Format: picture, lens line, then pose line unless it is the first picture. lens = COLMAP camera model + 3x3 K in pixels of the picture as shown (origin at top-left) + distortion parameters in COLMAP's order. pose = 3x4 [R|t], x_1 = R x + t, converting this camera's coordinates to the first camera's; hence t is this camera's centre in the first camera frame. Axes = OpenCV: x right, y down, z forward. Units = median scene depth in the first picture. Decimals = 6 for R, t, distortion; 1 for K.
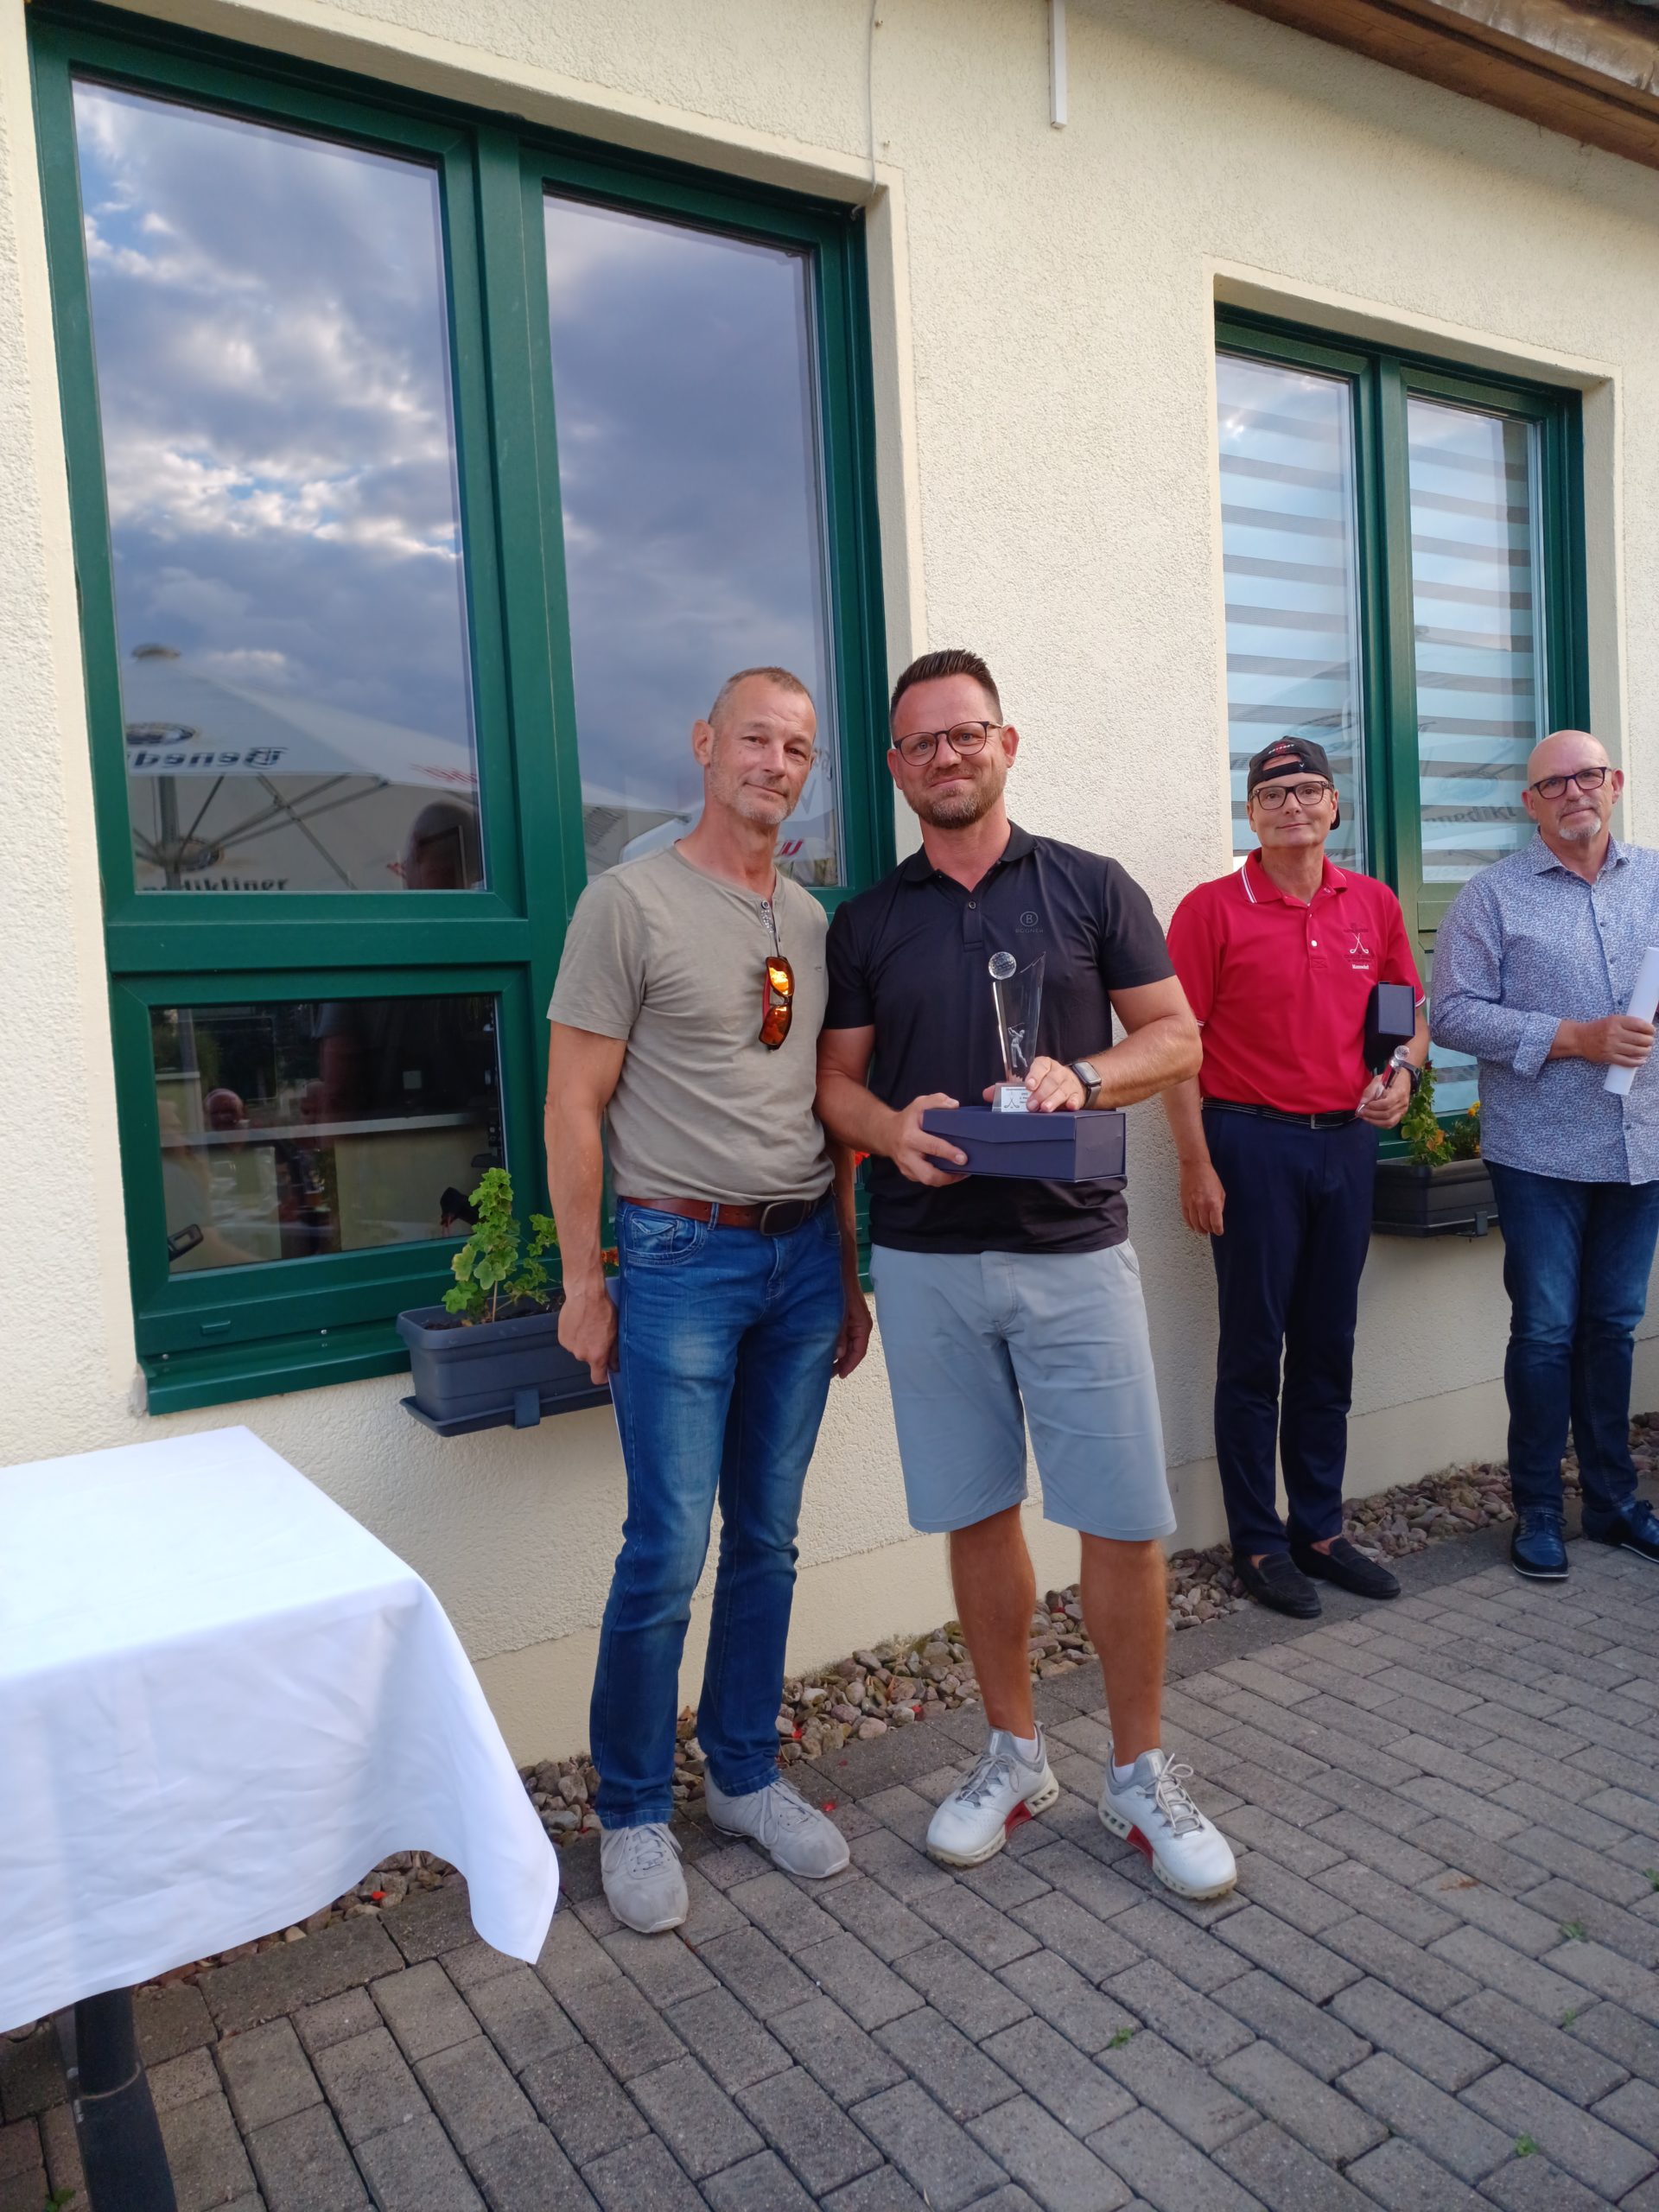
lens RADIAL K [[1626.0, 0, 831.3], [0, 1626.0, 1104.7], [0, 0, 1]] dist [0.009252, 0.037531]
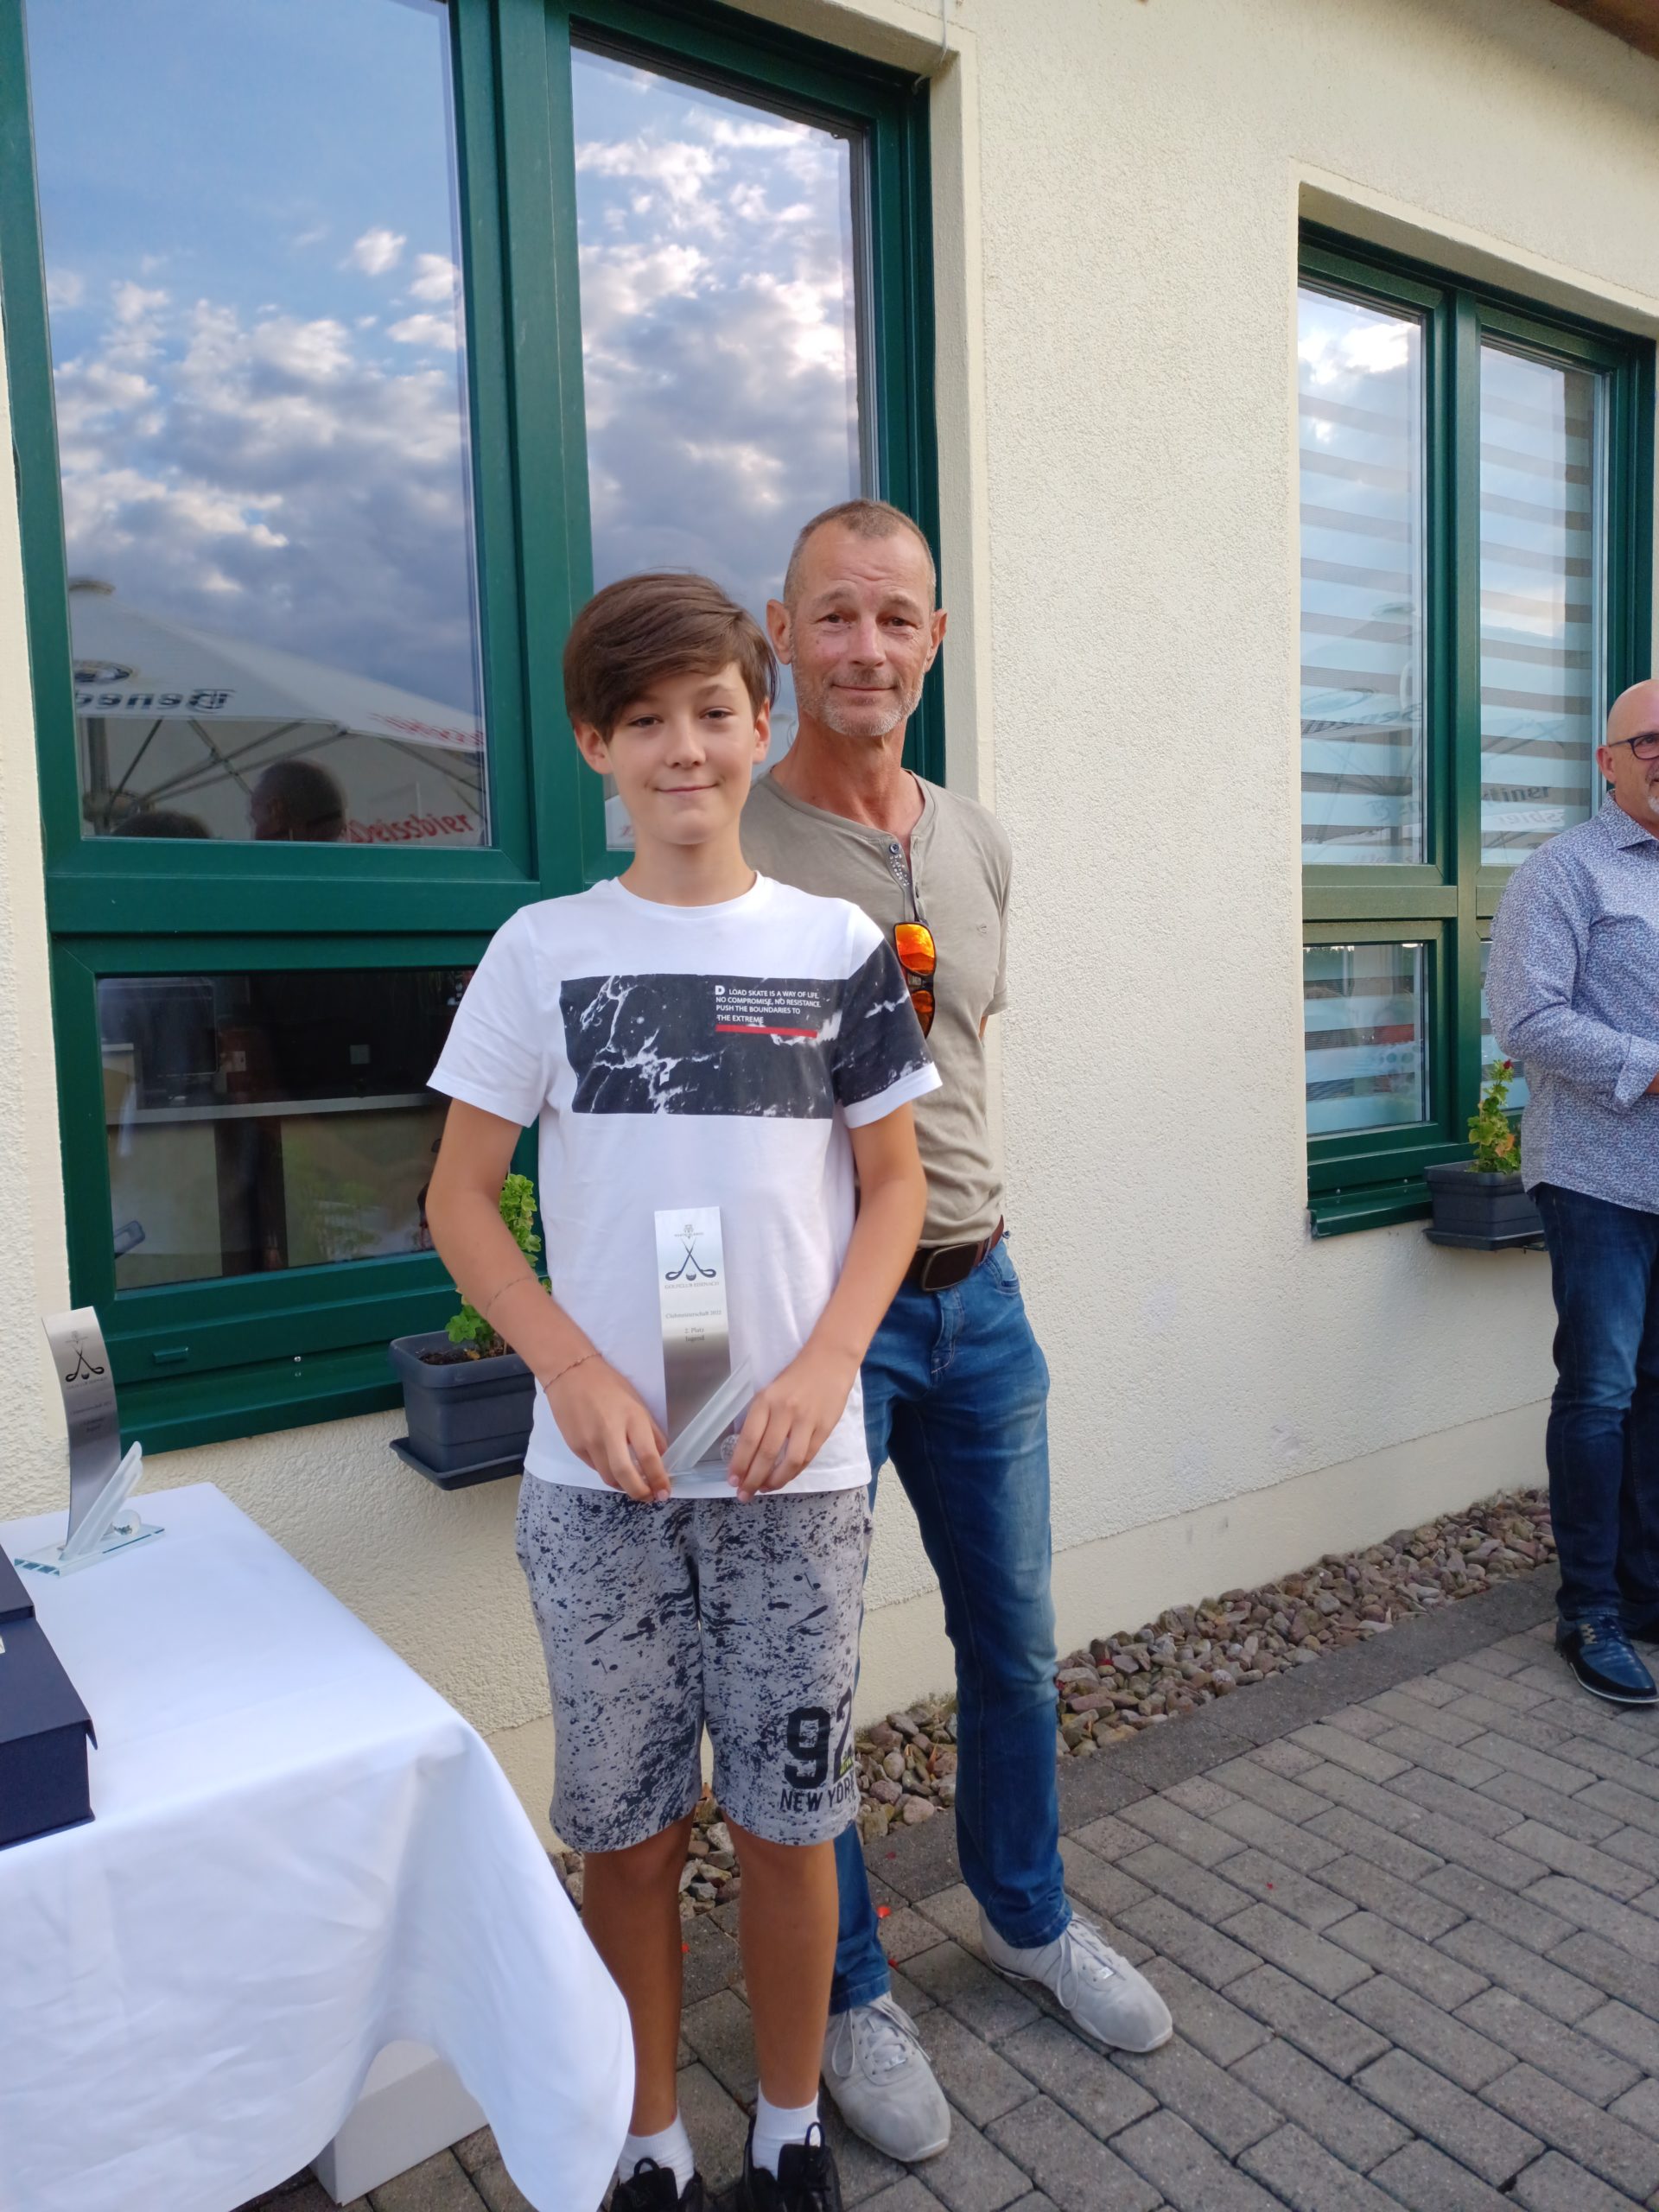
lens RADIAL K [[1635.2, 0, 839.1], [0, 1635.2, 1105.7], [0, 0, 1]] dist [-0.012836, 0.065502]
pose [[0.998573, 0.018935, 0.049940, -0.079514], [-0.019775, 0.999670, 0.016371, -0.013119], [-0.049613, -0.017335, 0.998618, 0.145289]]
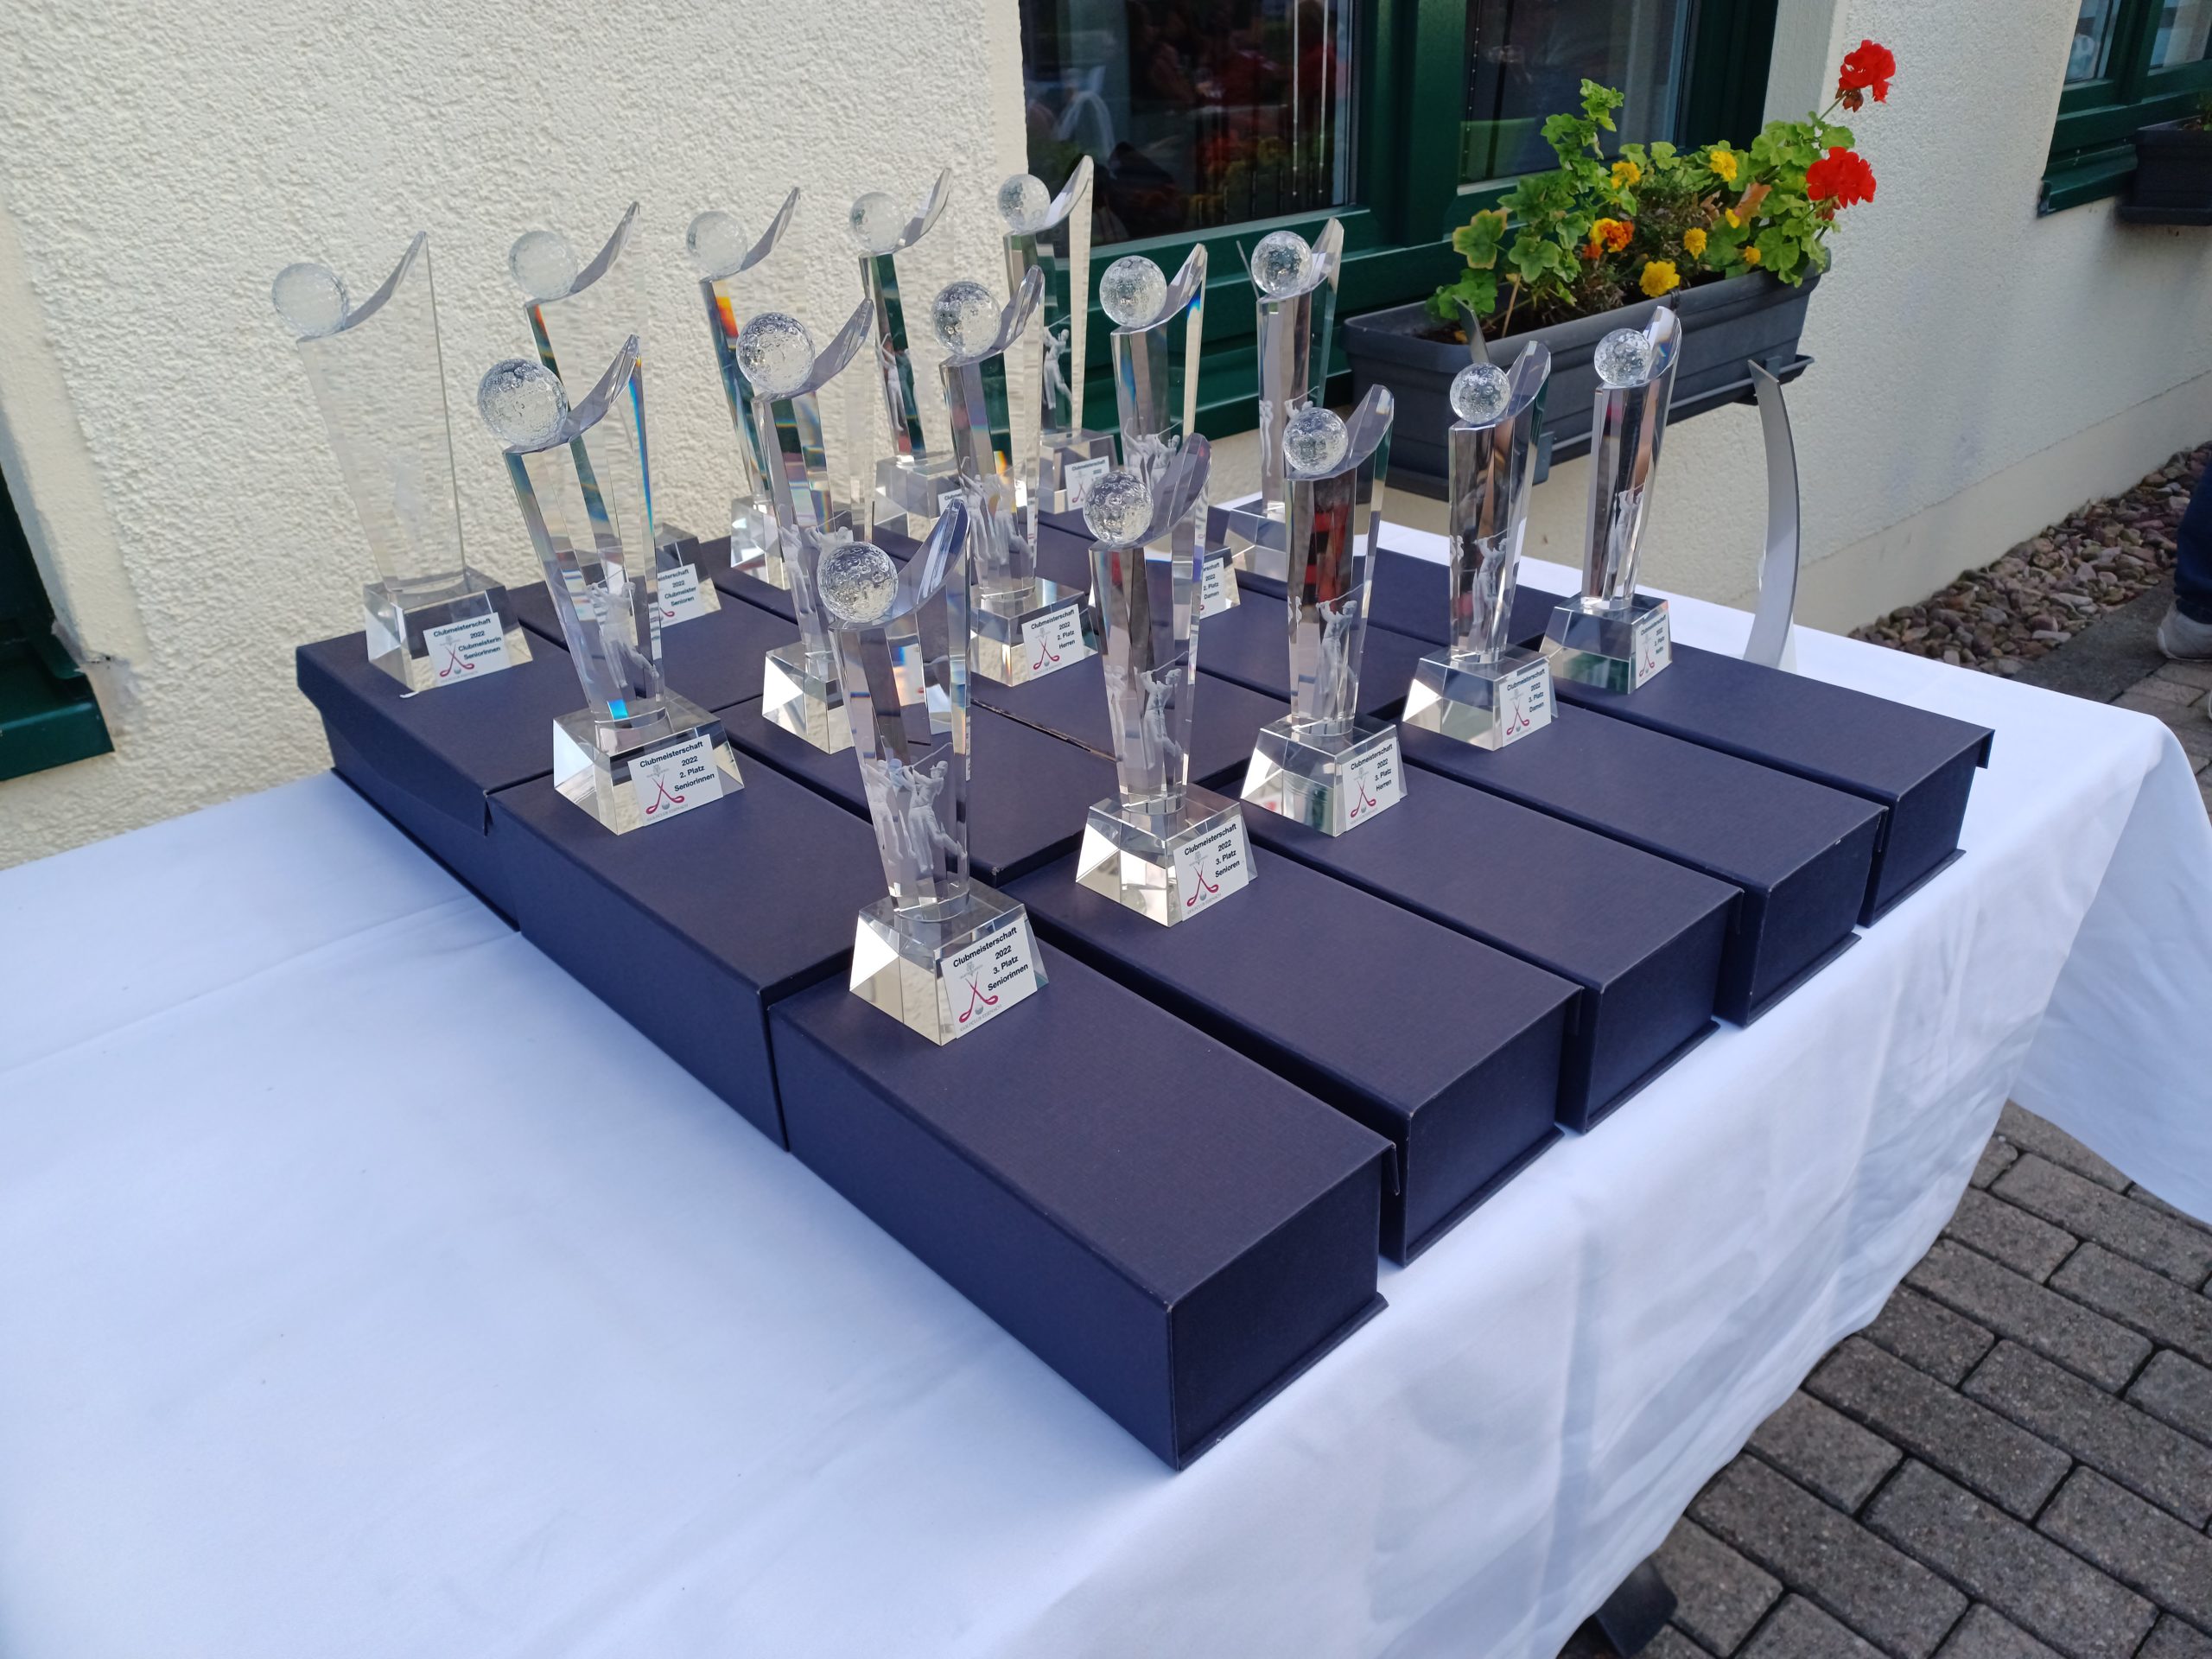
lens RADIAL K [[1643.5, 0, 1111.7], [0, 1643.5, 820.8], [0, 0, 1]] dist [0.007189, 0.041866]
pose [[0.986633, -0.053174, 0.154036, -0.498196], [-0.011218, 0.920855, 0.389743, 0.056149], [-0.162569, -0.386261, 0.907950, 0.321233]]
